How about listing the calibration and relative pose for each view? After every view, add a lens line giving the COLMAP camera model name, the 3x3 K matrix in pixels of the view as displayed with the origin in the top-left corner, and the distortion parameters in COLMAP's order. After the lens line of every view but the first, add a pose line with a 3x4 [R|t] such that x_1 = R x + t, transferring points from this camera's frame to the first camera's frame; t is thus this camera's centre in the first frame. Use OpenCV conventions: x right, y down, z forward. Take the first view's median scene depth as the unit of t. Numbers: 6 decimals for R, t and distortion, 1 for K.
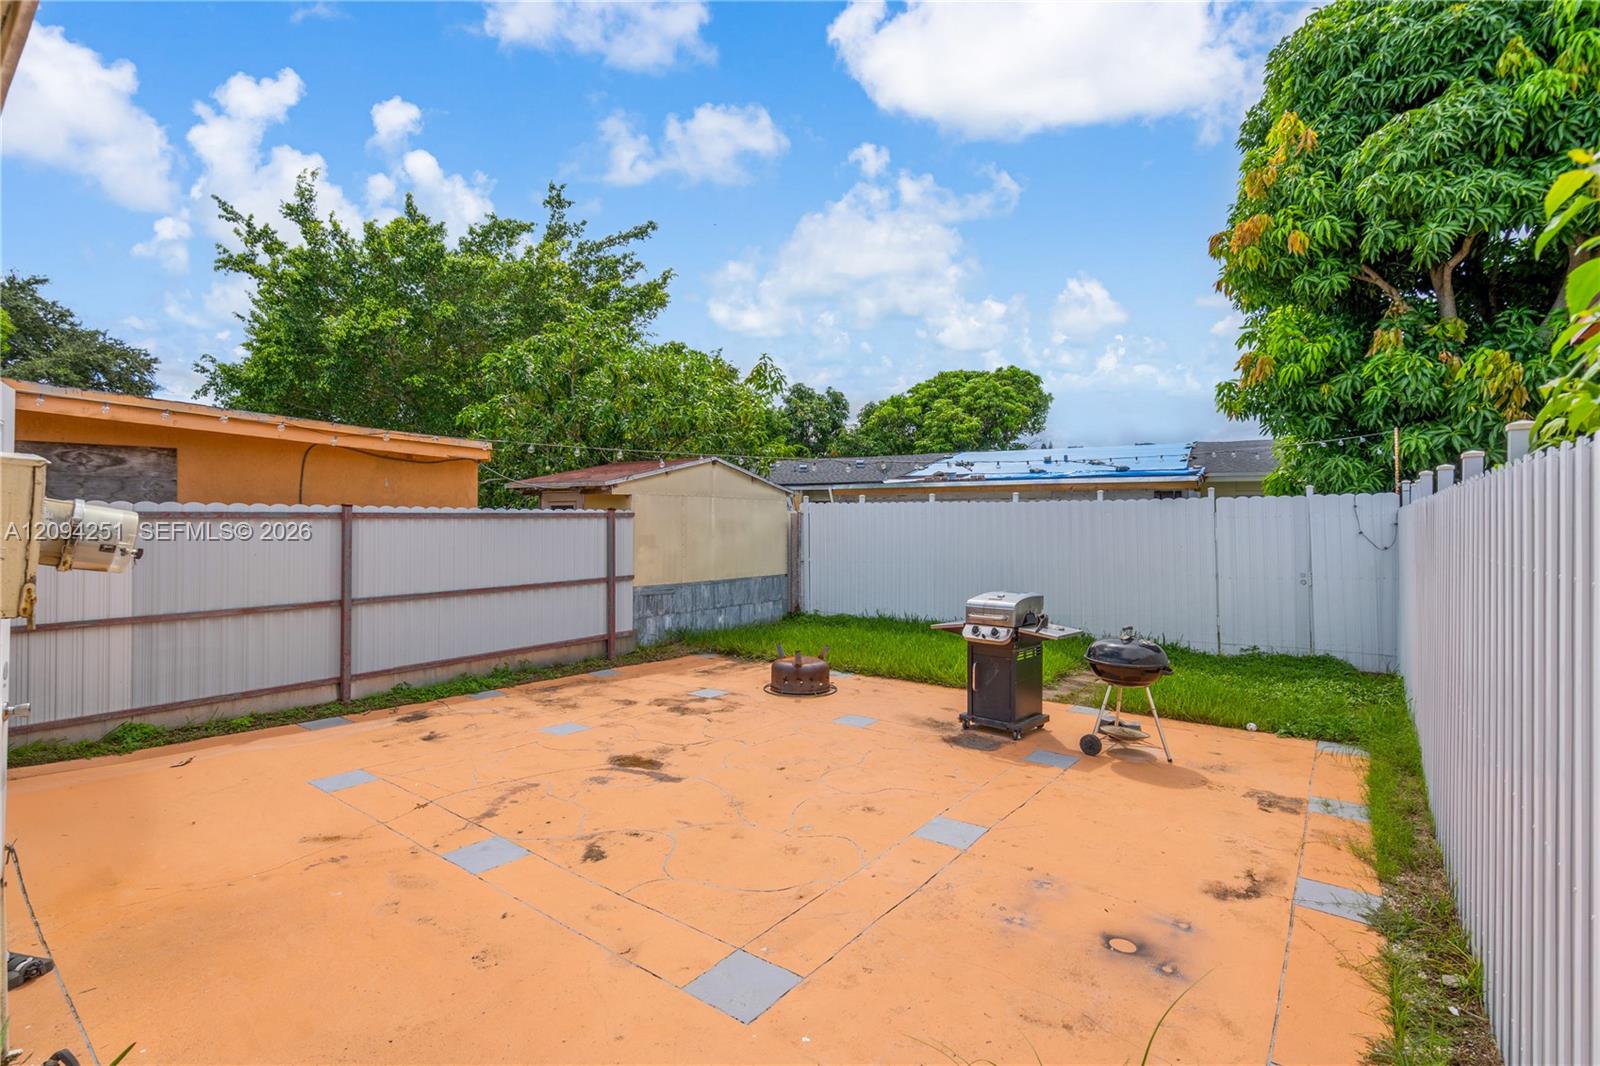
lens RADIAL K [[737.9, 0, 800.0], [0, 737.9, 533.0], [0, 0, 1]] dist [-0.000255, 0.000045]
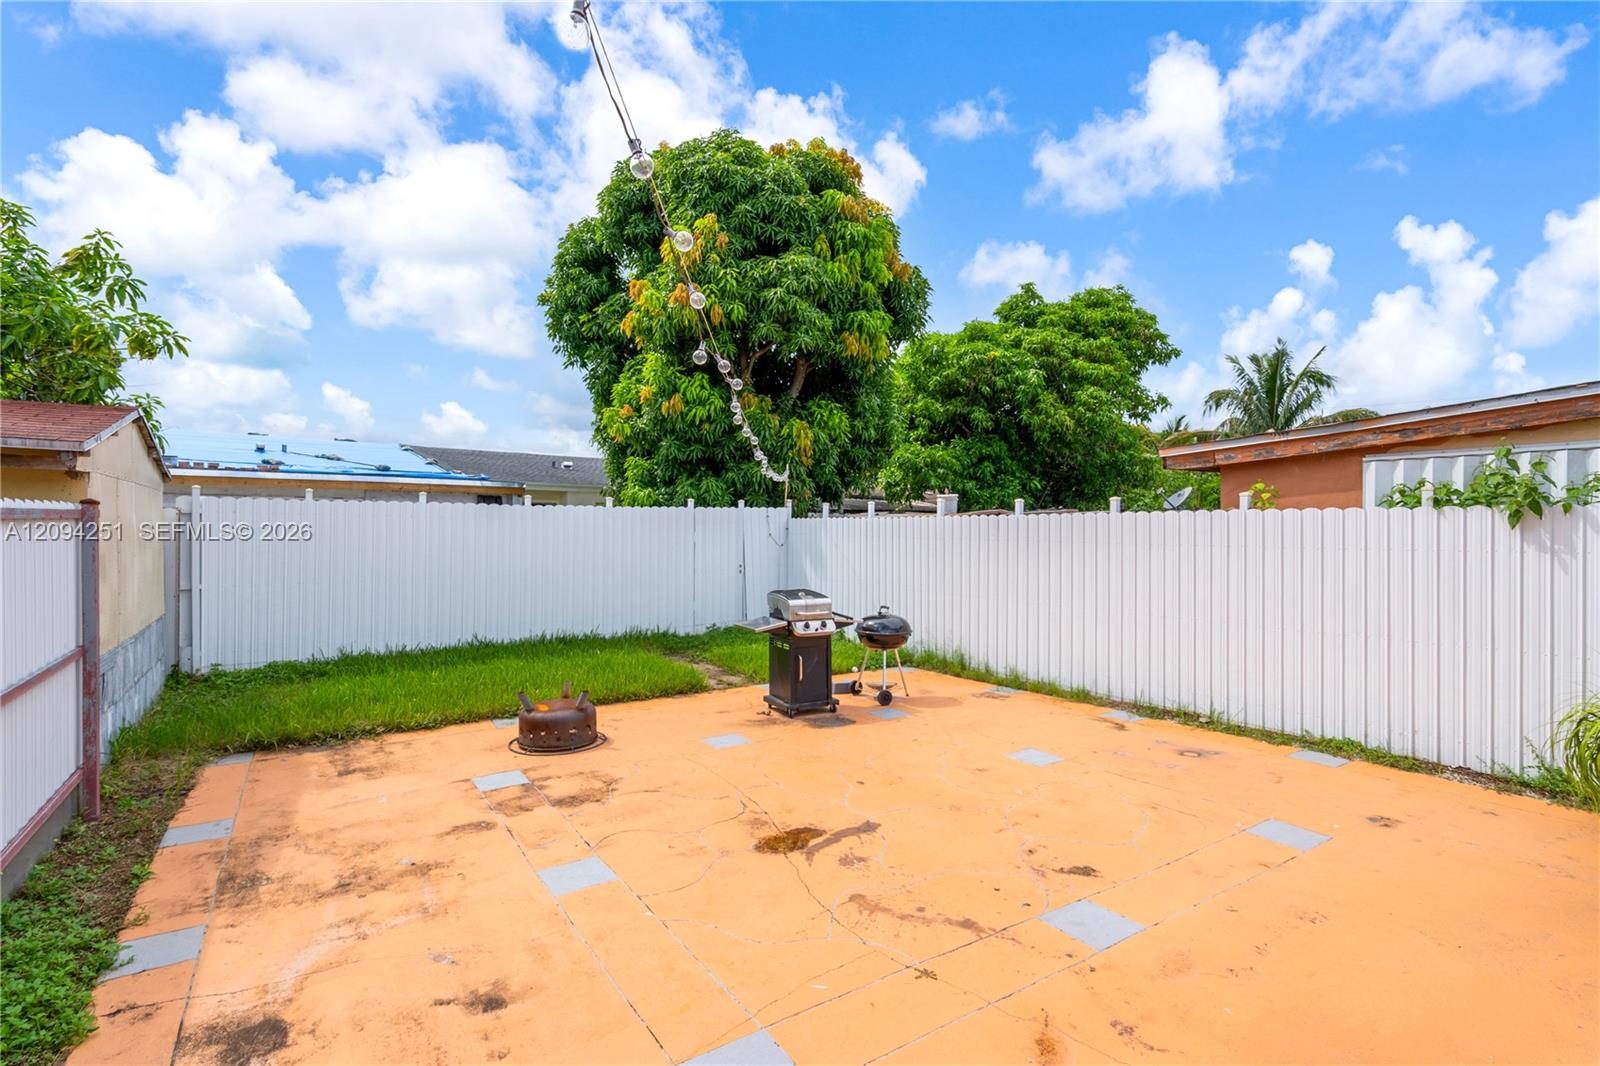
lens RADIAL K [[750.7, 0, 791.1], [0, 750.7, 546.6], [0, 0, 1]] dist [-0.000037, -0.000001]
pose [[0.339371, -0.022025, 0.940395, -0.986140], [0.009298, 0.999756, 0.020060, -0.011249], [-0.940607, 0.001936, 0.339493, 0.759503]]
